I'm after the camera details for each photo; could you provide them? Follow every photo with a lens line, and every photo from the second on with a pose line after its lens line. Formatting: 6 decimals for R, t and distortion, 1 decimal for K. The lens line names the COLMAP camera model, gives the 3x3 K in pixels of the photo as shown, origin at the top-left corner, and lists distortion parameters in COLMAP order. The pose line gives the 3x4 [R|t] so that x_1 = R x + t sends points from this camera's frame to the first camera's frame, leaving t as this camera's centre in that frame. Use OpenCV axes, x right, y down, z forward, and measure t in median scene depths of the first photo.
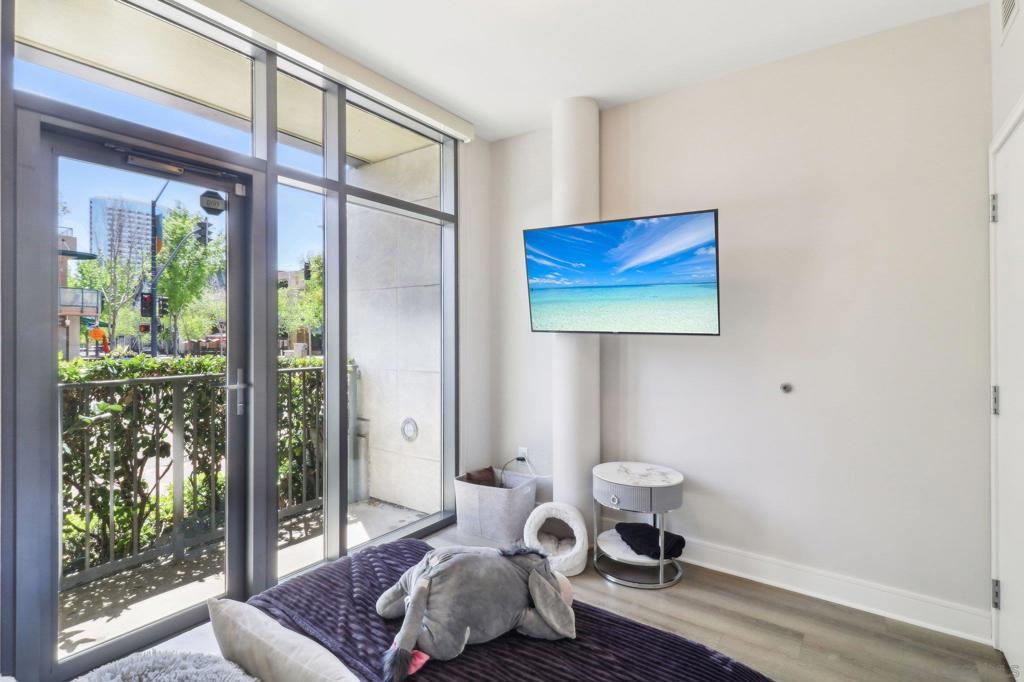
lens RADIAL K [[498.1, 0, 509.4], [0, 498.1, 331.3], [0, 0, 1]] dist [-0.000830, -0.001337]
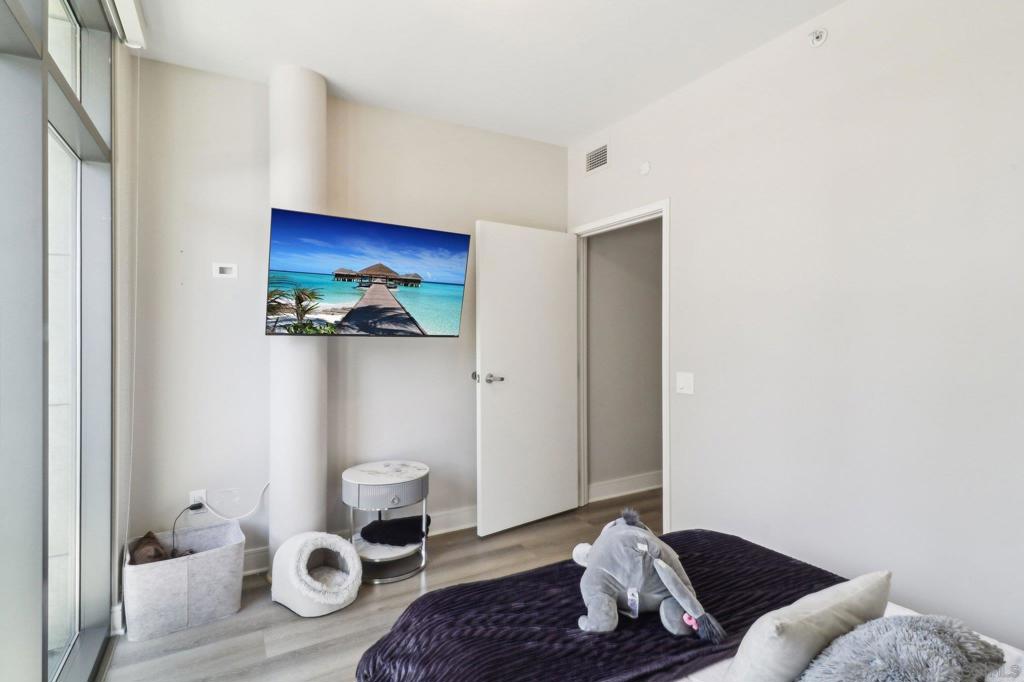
lens RADIAL K [[498.1, 0, 509.4], [0, 498.1, 331.3], [0, 0, 1]] dist [-0.000830, -0.001337]
pose [[0.410106, -0.000754, 0.912038, -0.583417], [-0.003361, 0.999992, 0.002339, -0.006873], [-0.912032, -0.004025, 0.410100, 0.355429]]
